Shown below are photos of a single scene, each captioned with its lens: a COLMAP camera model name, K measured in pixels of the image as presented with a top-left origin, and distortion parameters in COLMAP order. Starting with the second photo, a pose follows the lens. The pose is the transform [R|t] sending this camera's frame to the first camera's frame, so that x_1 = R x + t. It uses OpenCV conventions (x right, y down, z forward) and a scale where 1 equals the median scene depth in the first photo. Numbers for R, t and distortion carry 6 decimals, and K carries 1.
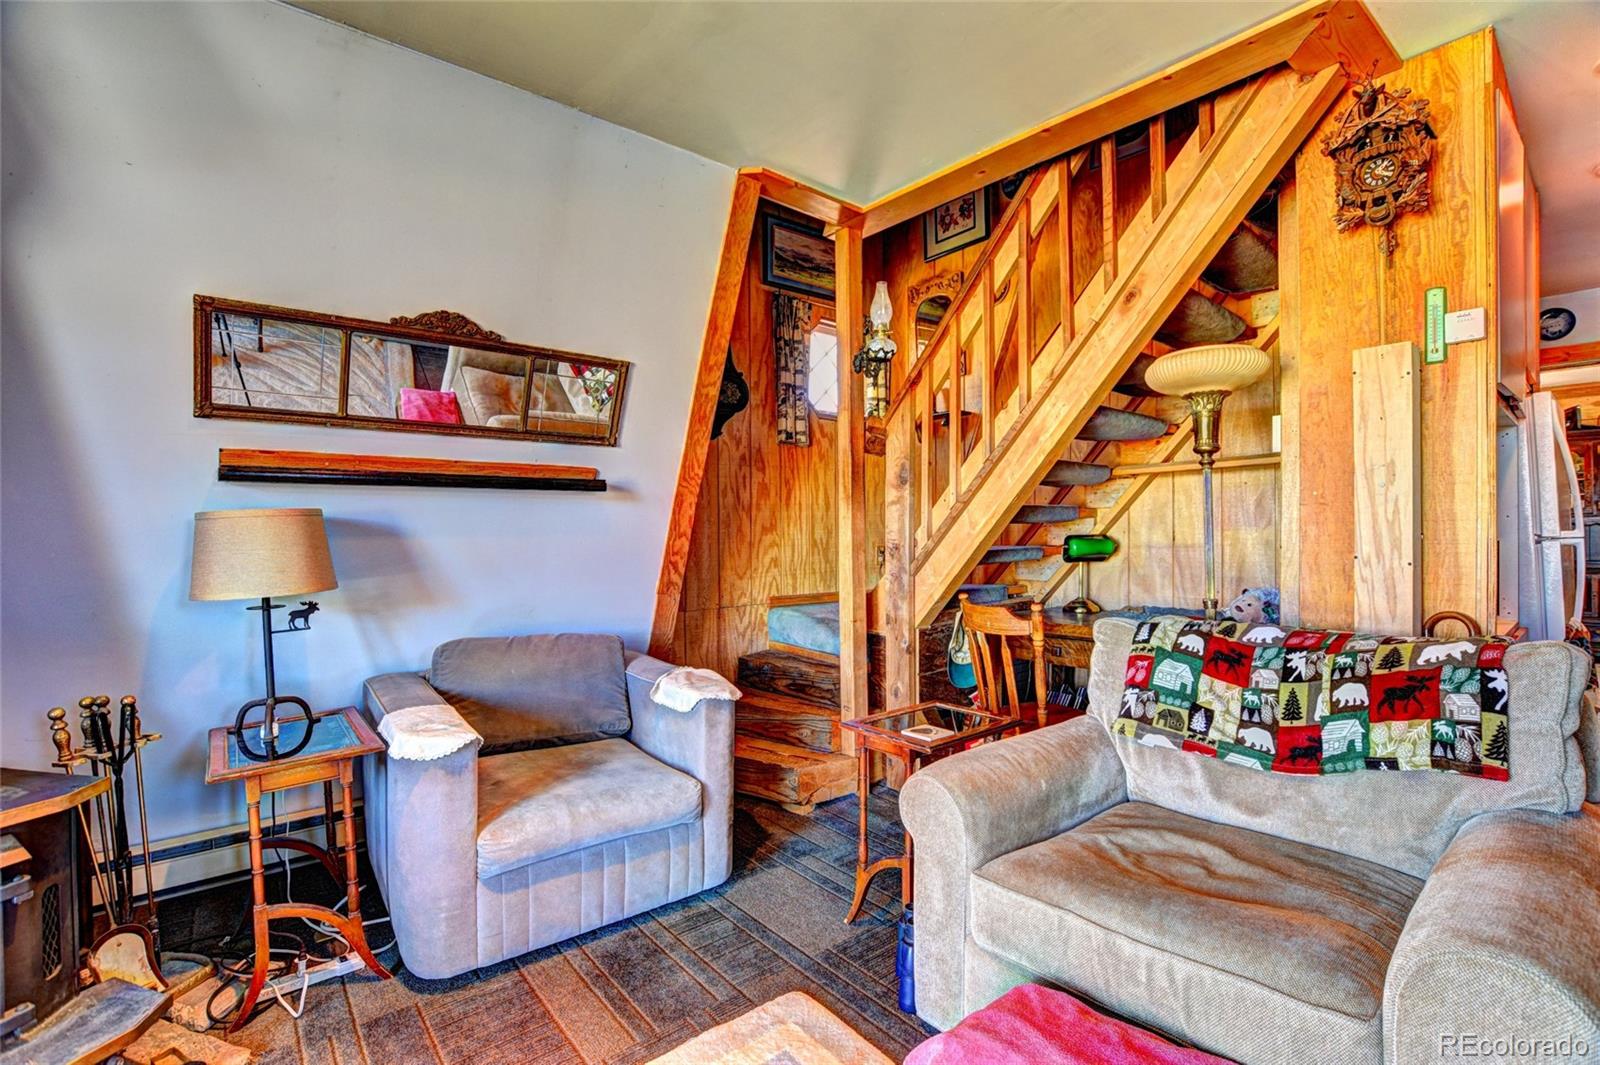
lens RADIAL K [[739.6, 0, 800.0], [0, 739.6, 532.5], [0, 0, 1]] dist [-0.017862, 0.000543]
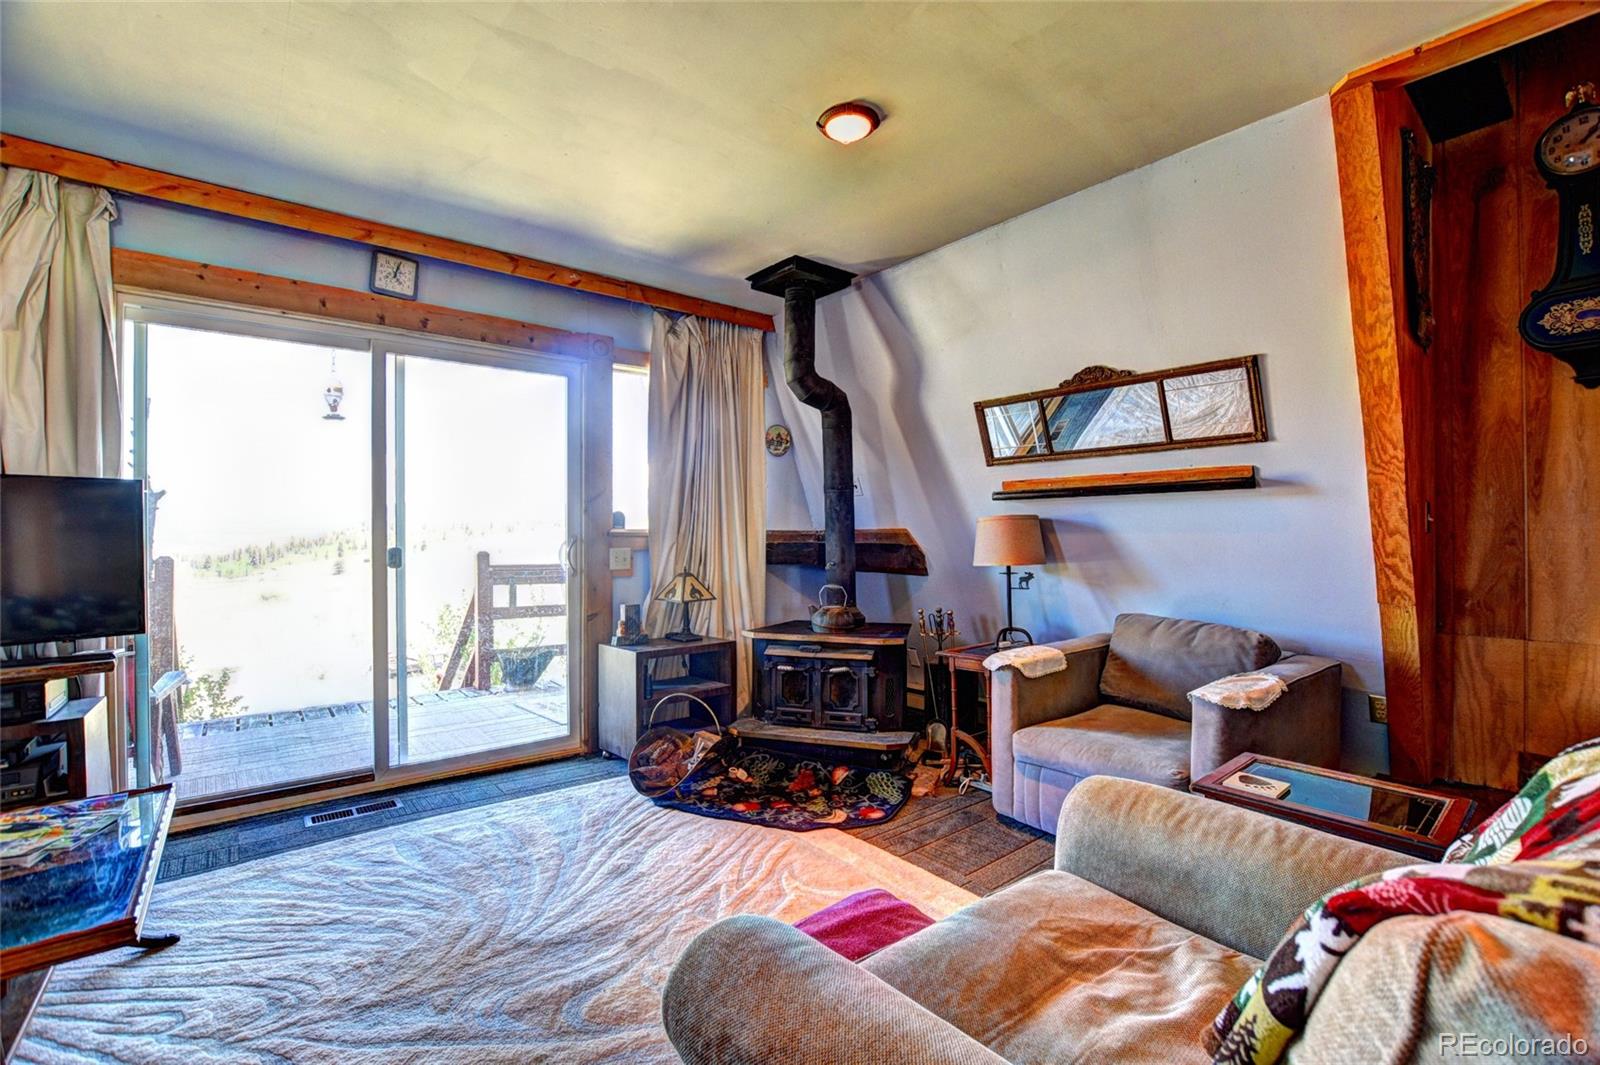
lens RADIAL K [[713.7, 0, 804.5], [0, 713.7, 532.1], [0, 0, 1]] dist [-0.017938, 0.000879]
pose [[-0.019759, 0.002495, -0.999802, 0.854234], [-0.001045, 0.999996, 0.002516, 0.002330], [0.999804, 0.001095, -0.019756, 0.502892]]
